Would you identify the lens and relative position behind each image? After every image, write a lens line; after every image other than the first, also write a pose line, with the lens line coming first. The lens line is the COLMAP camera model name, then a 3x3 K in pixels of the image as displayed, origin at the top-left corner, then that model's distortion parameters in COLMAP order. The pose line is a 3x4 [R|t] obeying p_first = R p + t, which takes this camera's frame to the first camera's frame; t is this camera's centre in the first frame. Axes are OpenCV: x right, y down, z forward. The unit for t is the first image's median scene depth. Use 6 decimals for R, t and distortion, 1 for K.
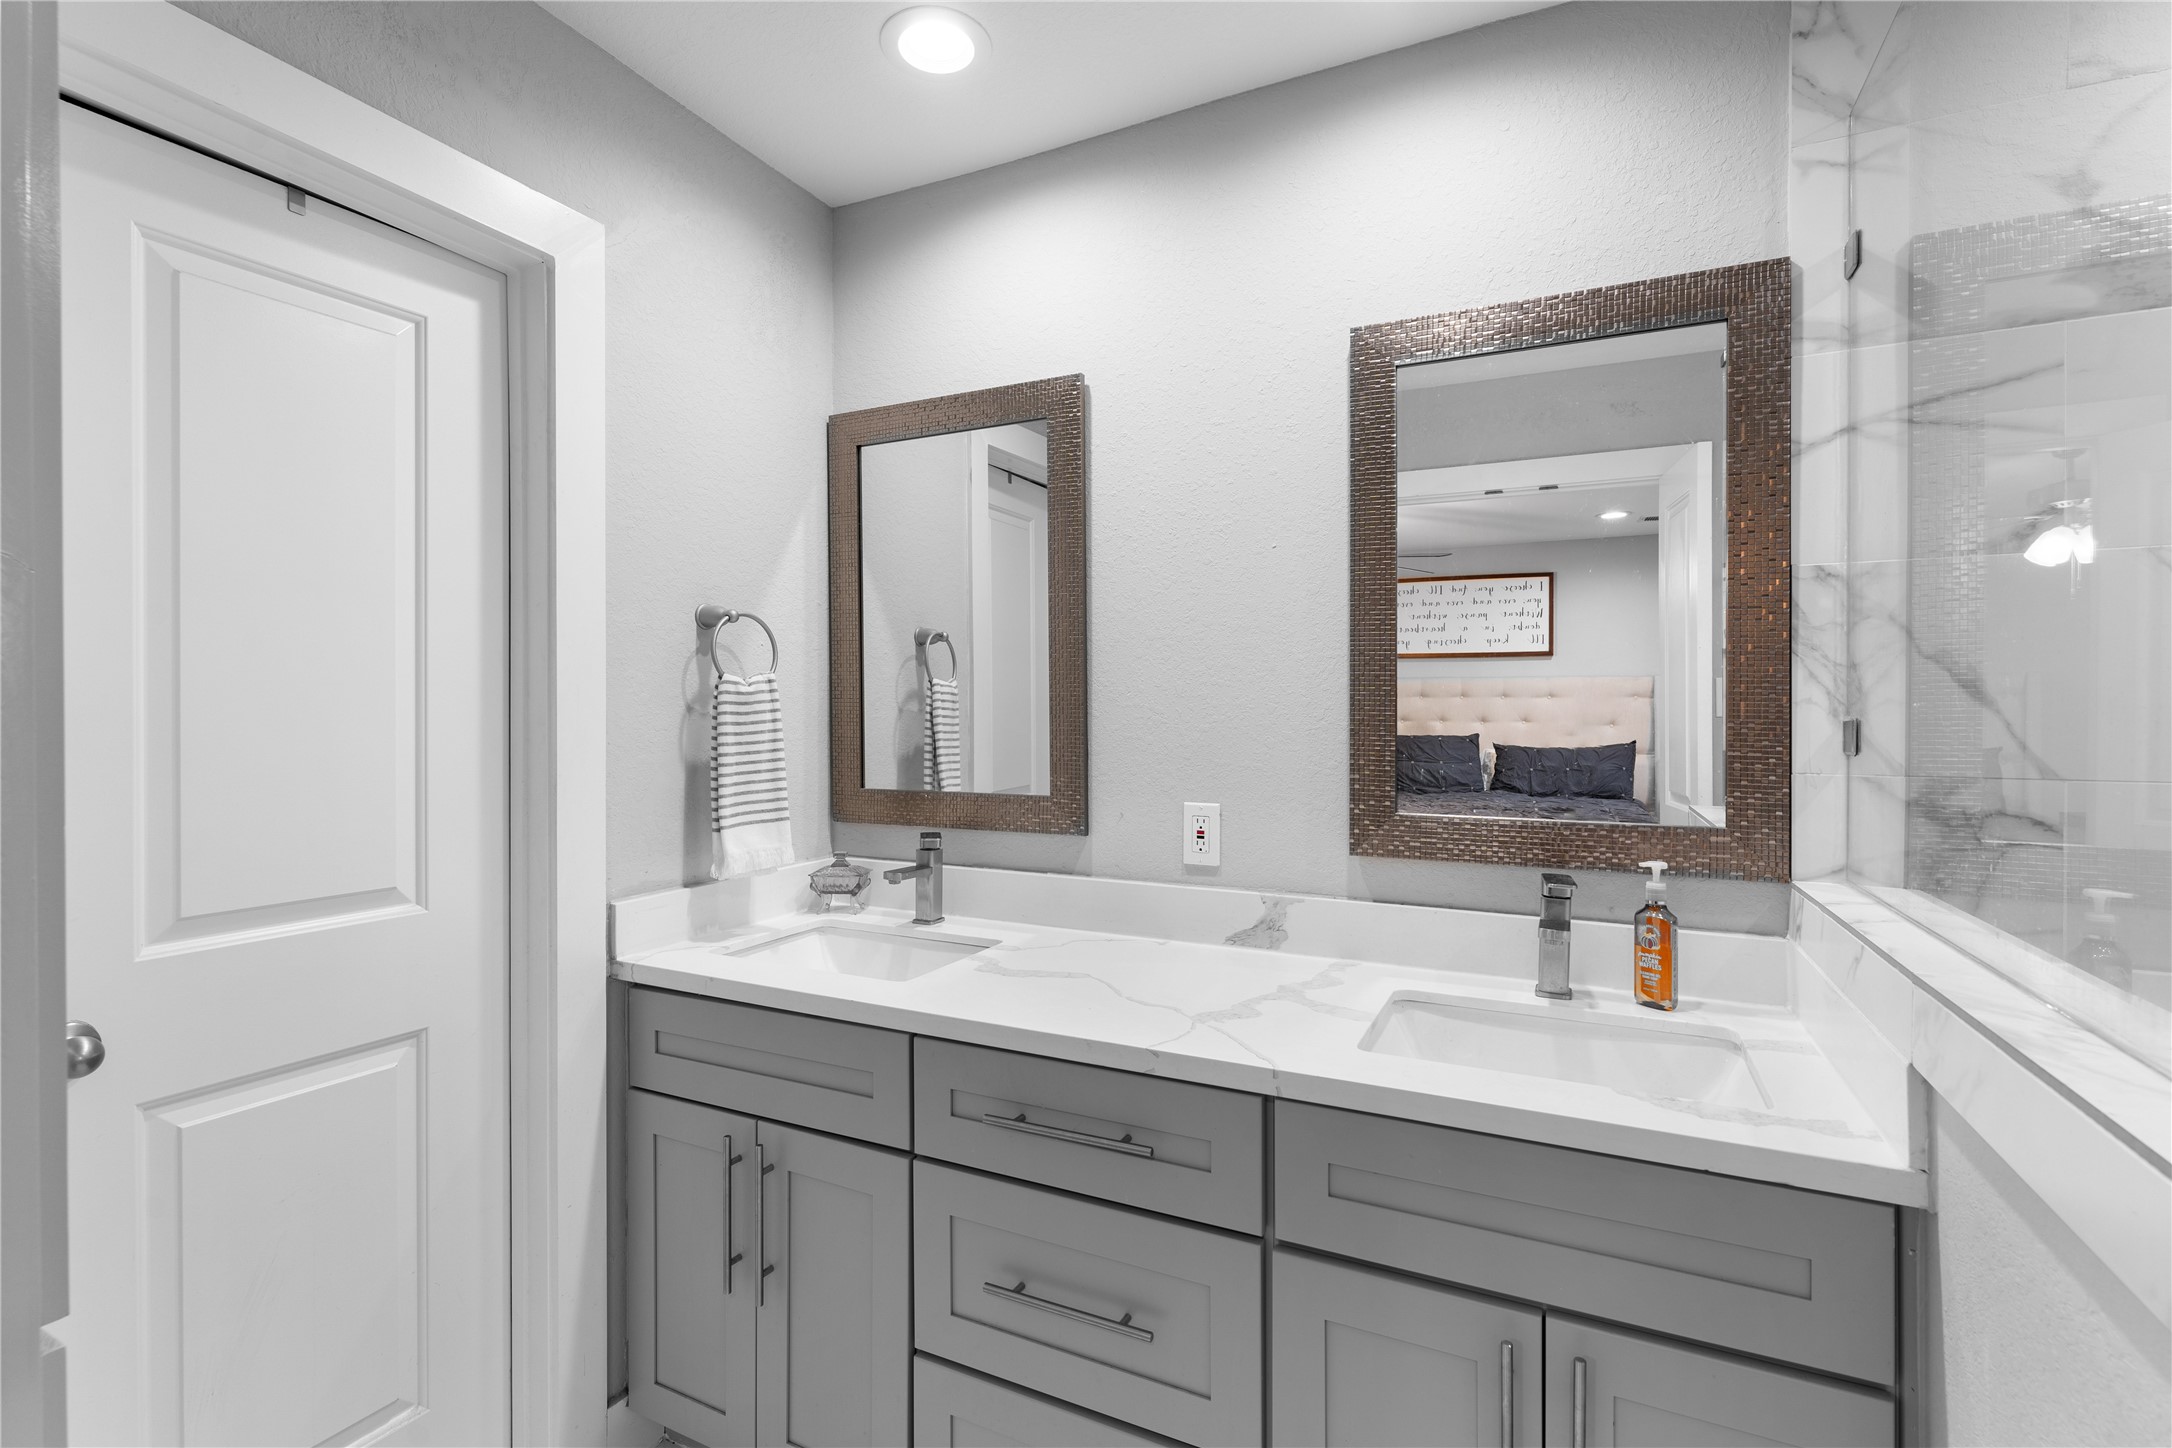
lens RADIAL K [[988.8, 0, 1097.5], [0, 988.8, 714.6], [0, 0, 1]] dist [0.001957, -0.000328]
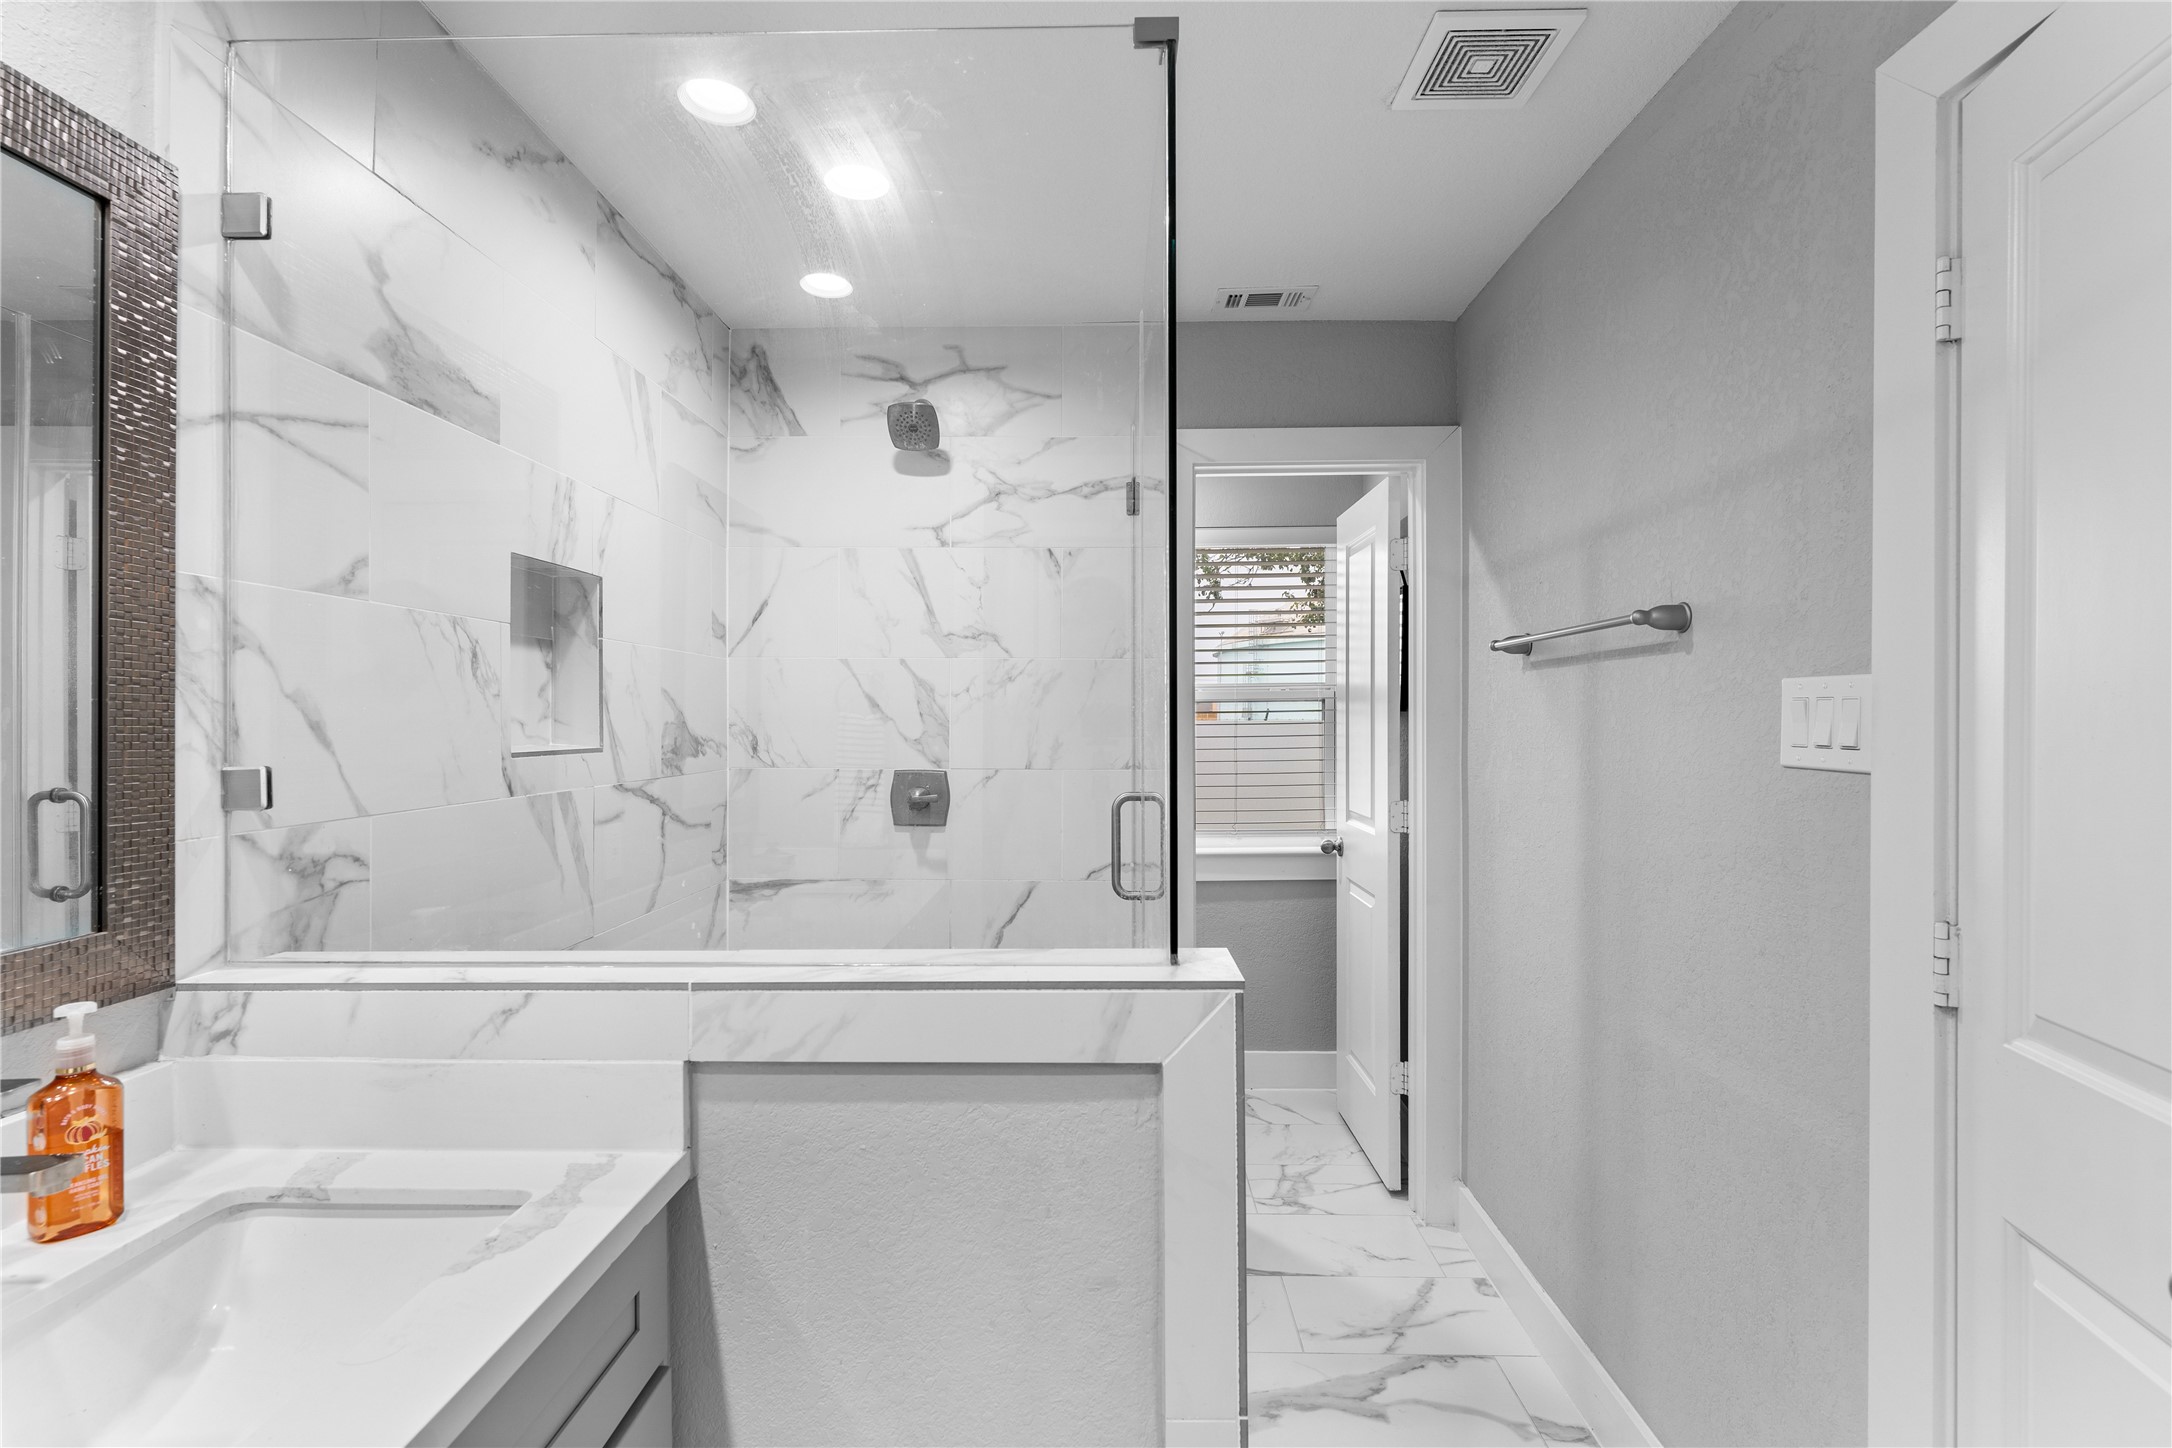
lens RADIAL K [[988.8, 0, 1087.4], [0, 988.8, 712.3], [0, 0, 1]] dist [0.001957, -0.000328]
pose [[-0.421664, 0.001272, 0.906751, -0.298419], [-0.005916, 0.999974, -0.004154, -0.042506], [-0.906733, -0.007116, -0.421645, 0.692940]]
